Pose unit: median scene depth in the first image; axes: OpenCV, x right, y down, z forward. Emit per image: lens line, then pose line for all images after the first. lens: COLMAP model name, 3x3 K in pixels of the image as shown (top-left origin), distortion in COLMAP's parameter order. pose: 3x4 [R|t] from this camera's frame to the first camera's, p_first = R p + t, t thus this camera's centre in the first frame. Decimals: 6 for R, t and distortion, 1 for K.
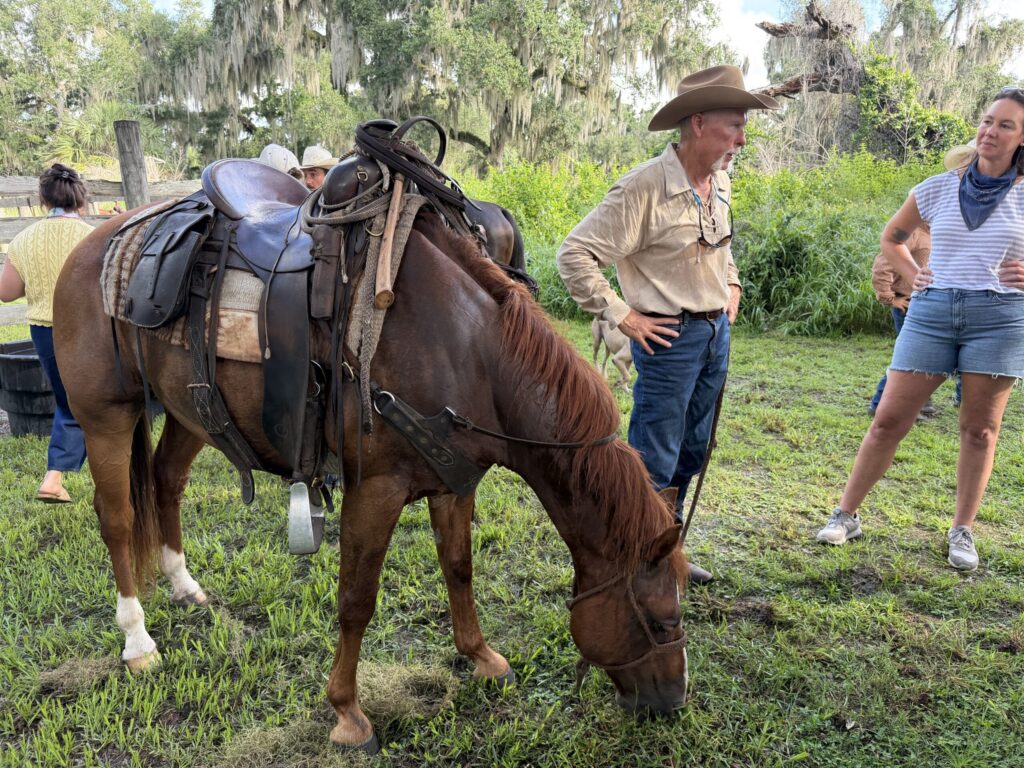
lens RADIAL K [[804.1, 0, 513.2], [0, 804.1, 386.2], [0, 0, 1]] dist [0.010635, 0.000025]
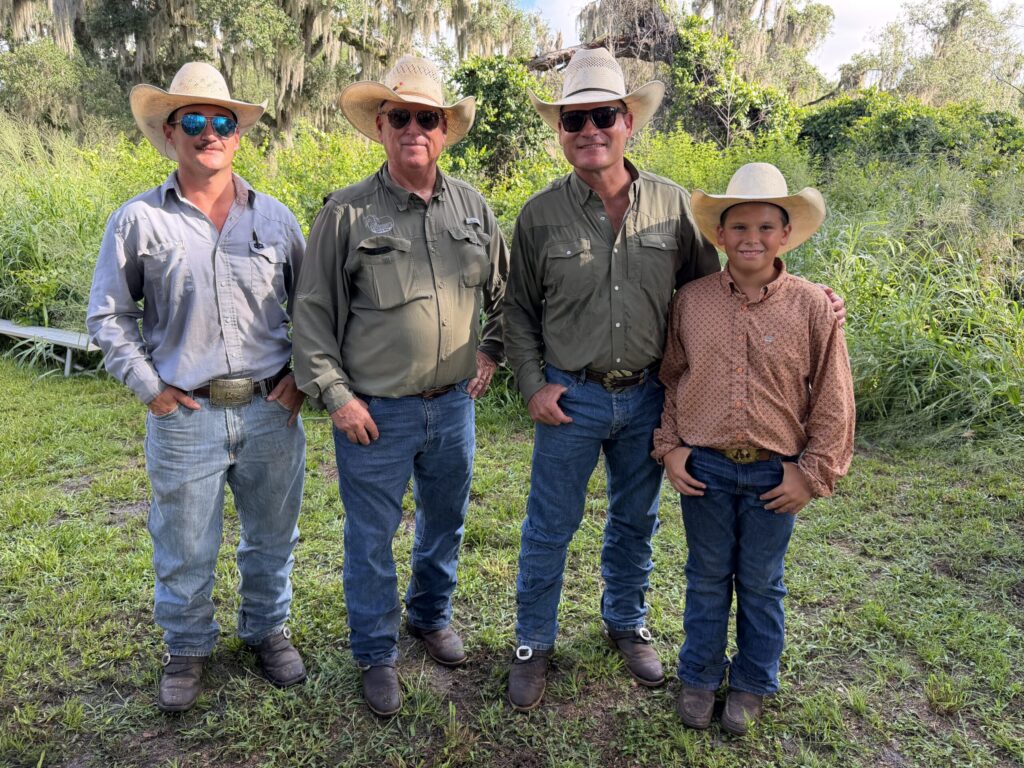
lens RADIAL K [[804.1, 0, 511.8], [0, 804.1, 382.1], [0, 0, 1]] dist [0.010635, 0.000025]
pose [[0.979667, -0.035198, 0.197519, 0.088096], [0.031709, 0.999281, 0.020801, -0.053674], [-0.198109, -0.014115, 0.980078, 0.208904]]
